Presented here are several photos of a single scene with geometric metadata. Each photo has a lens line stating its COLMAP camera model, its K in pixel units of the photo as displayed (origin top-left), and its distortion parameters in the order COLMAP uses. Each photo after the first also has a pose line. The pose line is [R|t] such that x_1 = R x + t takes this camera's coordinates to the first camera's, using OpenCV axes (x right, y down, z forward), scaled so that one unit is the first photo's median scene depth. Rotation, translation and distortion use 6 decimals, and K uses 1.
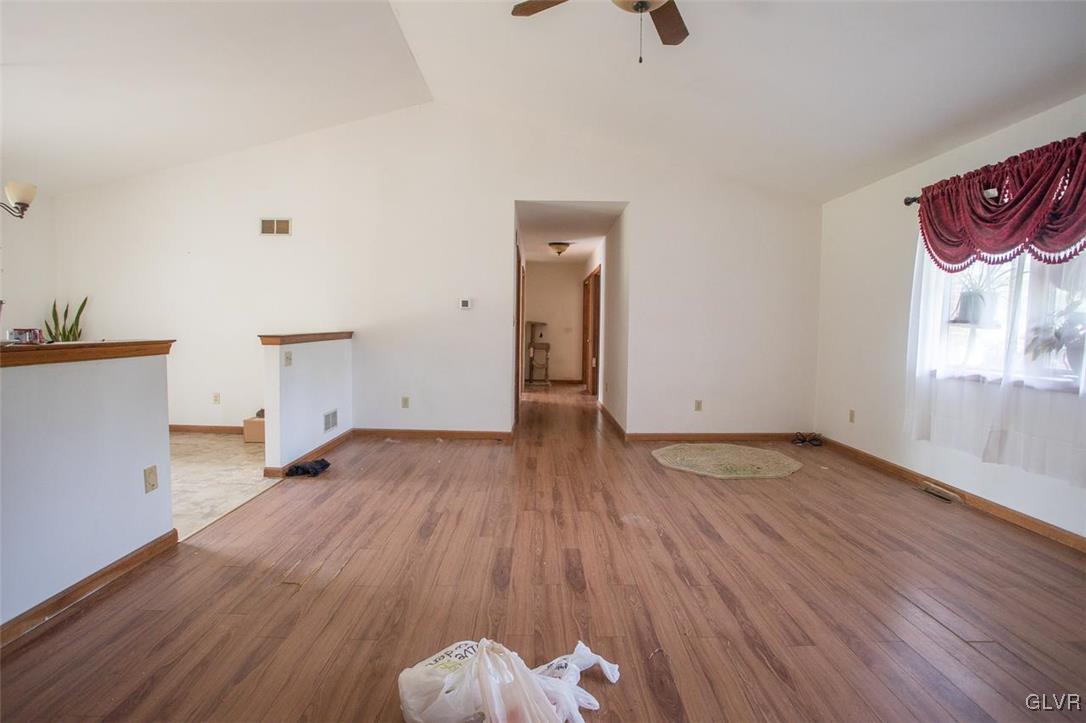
lens RADIAL K [[540.9, 0, 518.5], [0, 540.9, 356.5], [0, 0, 1]] dist [-0.038722, 0.007238]
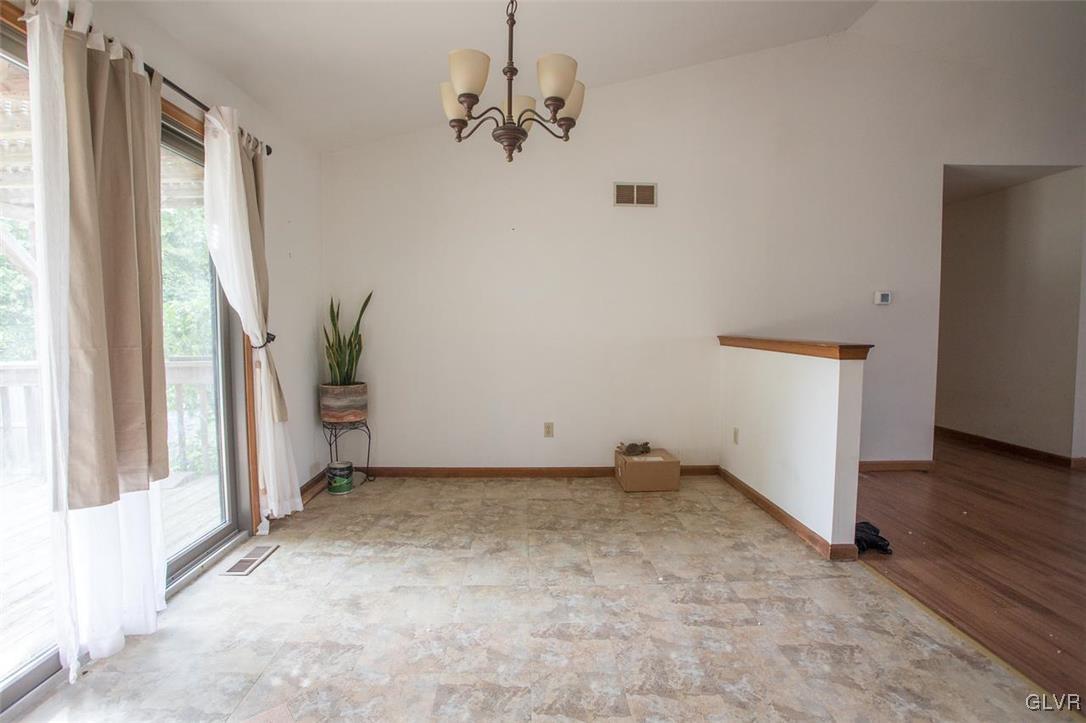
lens RADIAL K [[540.9, 0, 545.9], [0, 540.9, 358.5], [0, 0, 1]] dist [-0.038722, 0.007238]
pose [[0.997856, -0.017117, 0.063167, -0.627821], [0.016843, 0.999846, 0.004863, -0.022928], [-0.063240, -0.003788, 0.997991, 0.269097]]
